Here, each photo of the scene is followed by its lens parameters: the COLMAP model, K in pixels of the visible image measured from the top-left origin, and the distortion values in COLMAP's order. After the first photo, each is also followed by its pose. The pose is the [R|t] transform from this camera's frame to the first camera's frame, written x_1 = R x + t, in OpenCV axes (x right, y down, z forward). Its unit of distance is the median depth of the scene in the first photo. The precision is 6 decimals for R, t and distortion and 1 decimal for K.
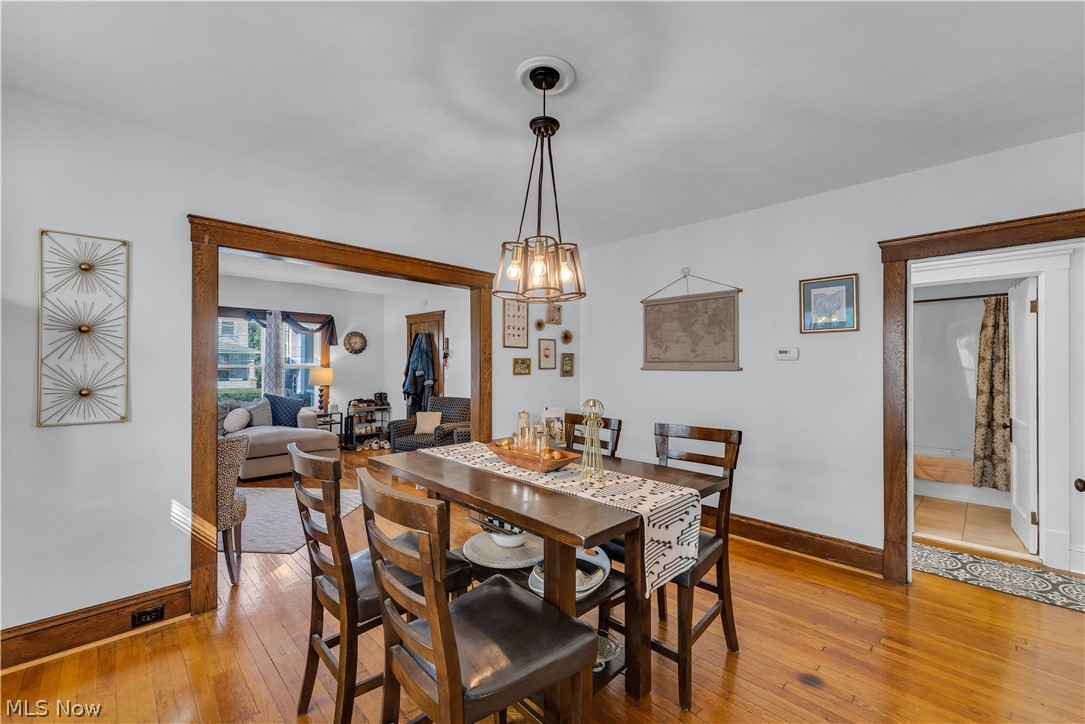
lens RADIAL K [[437.9, 0, 542.5], [0, 437.9, 362.0], [0, 0, 1]] dist [-0.019303, 0.000243]
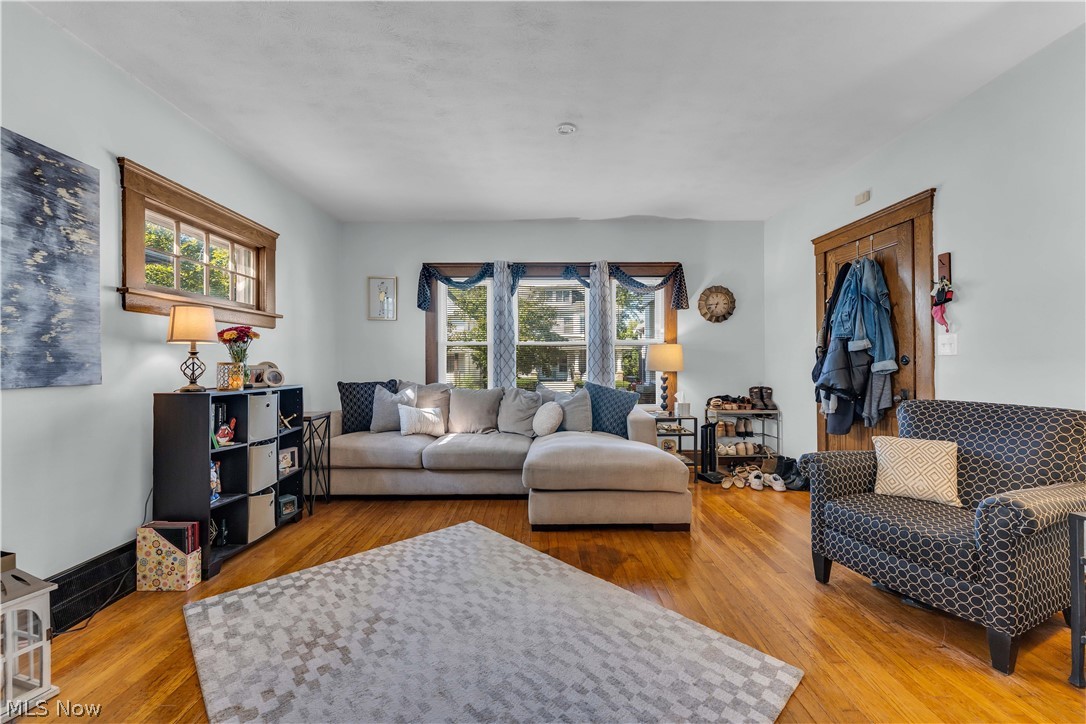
lens RADIAL K [[439.8, 0, 554.9], [0, 439.8, 365.5], [0, 0, 1]] dist [-0.002266, -0.008114]
pose [[0.736535, -0.003520, -0.676390, -0.198546], [0.015884, 0.999801, 0.012093, 0.034990], [0.676212, -0.019650, 0.736445, 0.432723]]
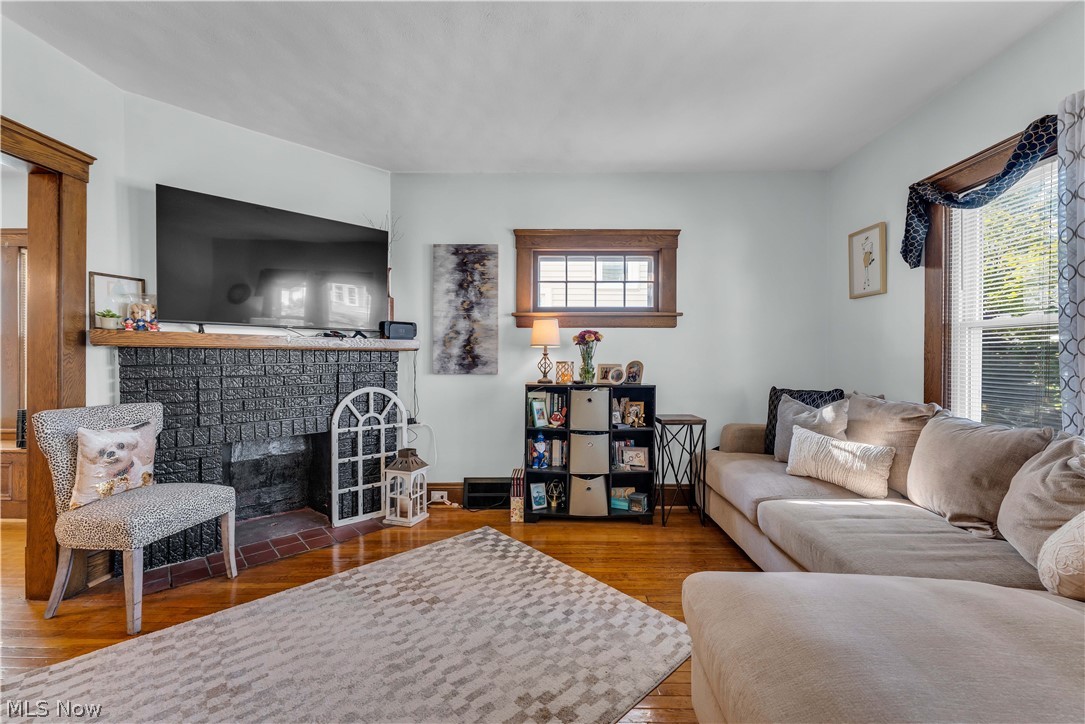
lens RADIAL K [[437.9, 0, 542.5], [0, 437.9, 362.0], [0, 0, 1]] dist [-0.019303, 0.000243]
pose [[-0.710958, -0.001254, -0.703233, -0.308800], [0.002980, 0.999984, -0.004796, 0.035204], [0.703228, -0.005505, -0.710943, 0.803855]]
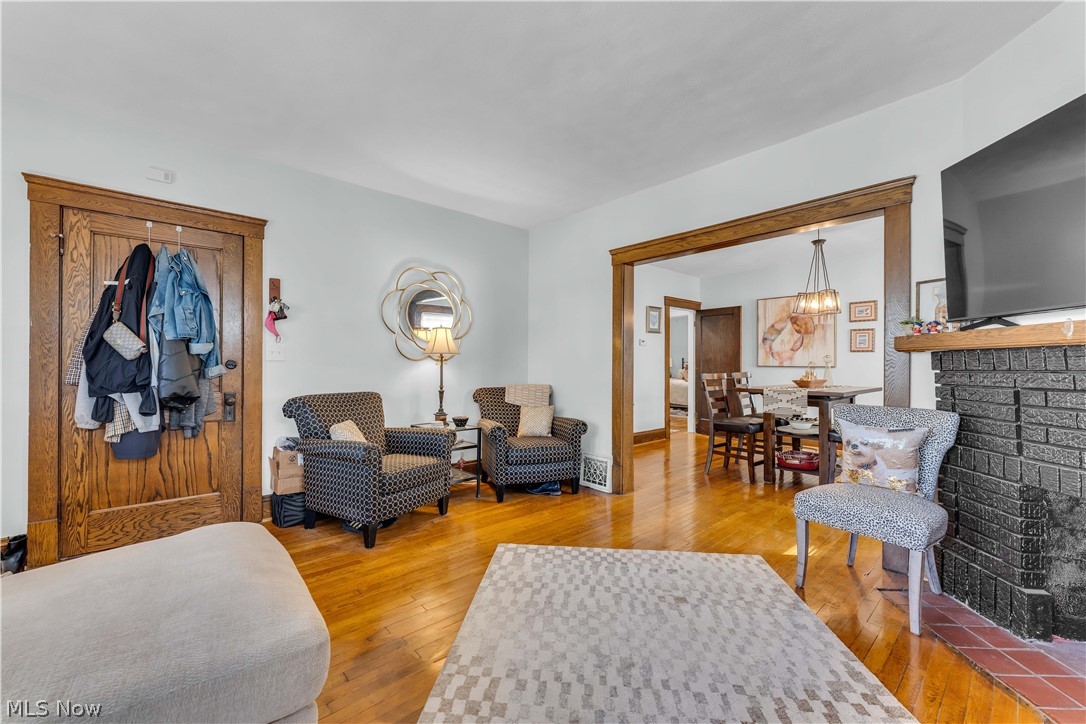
lens RADIAL K [[439.8, 0, 554.9], [0, 439.8, 365.5], [0, 0, 1]] dist [-0.002266, -0.008114]
pose [[0.009675, -0.011061, 0.999892, -0.640721], [-0.012445, 0.999860, 0.011181, 0.031413], [-0.999876, -0.012551, 0.009536, 0.626709]]
